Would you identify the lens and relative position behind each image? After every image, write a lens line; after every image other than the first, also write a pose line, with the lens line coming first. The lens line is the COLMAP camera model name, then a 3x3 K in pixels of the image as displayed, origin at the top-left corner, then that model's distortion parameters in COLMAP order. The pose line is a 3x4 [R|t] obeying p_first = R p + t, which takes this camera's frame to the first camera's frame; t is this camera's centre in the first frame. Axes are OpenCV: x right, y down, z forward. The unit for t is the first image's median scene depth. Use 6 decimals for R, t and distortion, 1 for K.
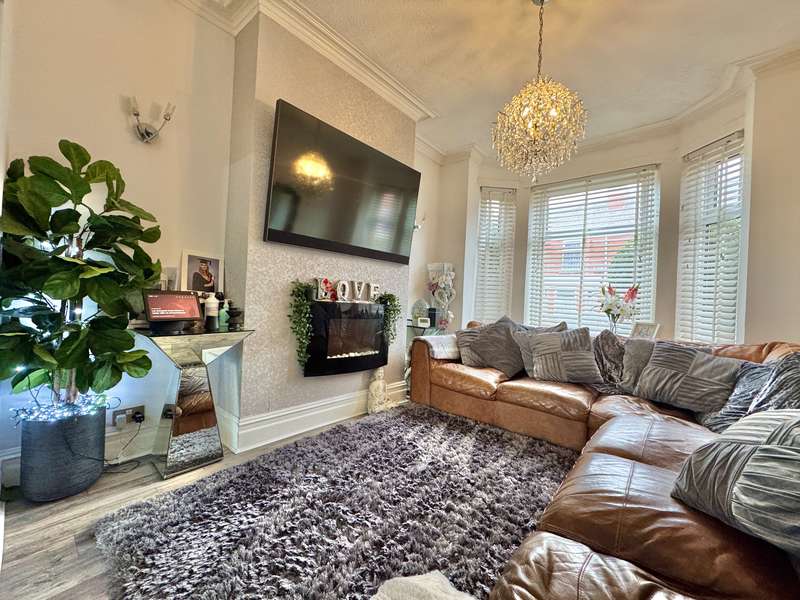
lens RADIAL K [[318.1, 0, 400.7], [0, 318.1, 300.4], [0, 0, 1]] dist [0.001432, 0.000173]
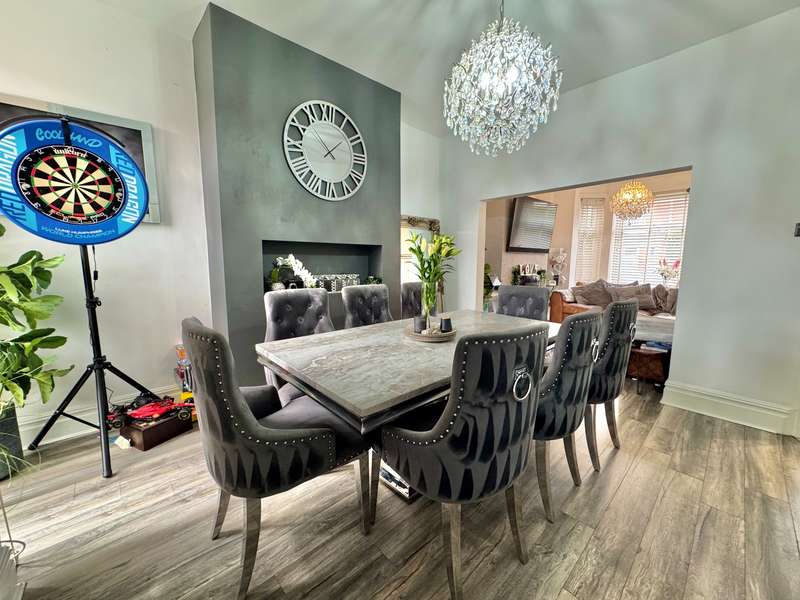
lens RADIAL K [[318.1, 0, 397.7], [0, 318.1, 299.0], [0, 0, 1]] dist [0.001432, 0.000173]
pose [[0.991199, -0.021955, -0.130545, -0.679328], [0.037178, 0.992630, 0.115342, -0.100315], [0.127050, -0.119180, 0.984710, -1.112233]]
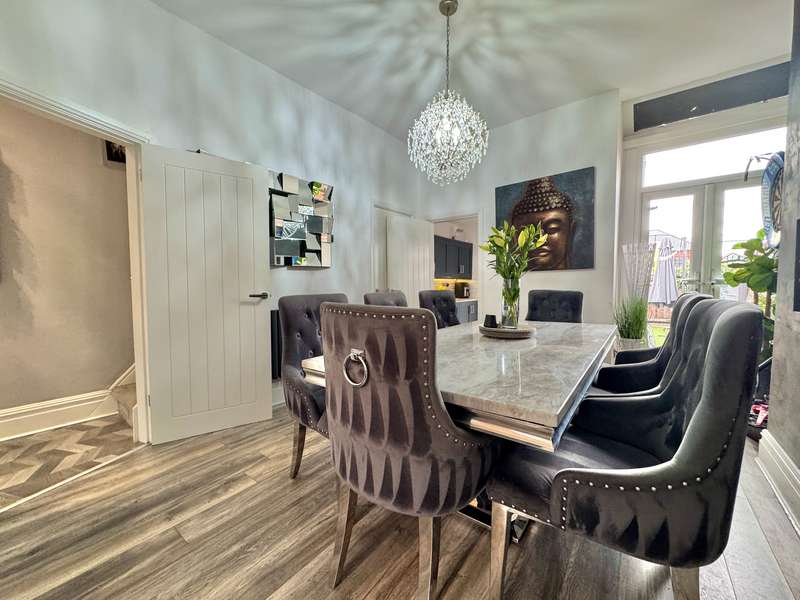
lens RADIAL K [[318.1, 0, 397.3], [0, 318.1, 300.1], [0, 0, 1]] dist [0.001432, 0.000173]
pose [[-0.998169, -0.042528, -0.043012, -0.438742], [-0.044855, 0.997496, 0.054675, -0.035103], [0.040579, 0.056504, -0.997577, 0.219178]]
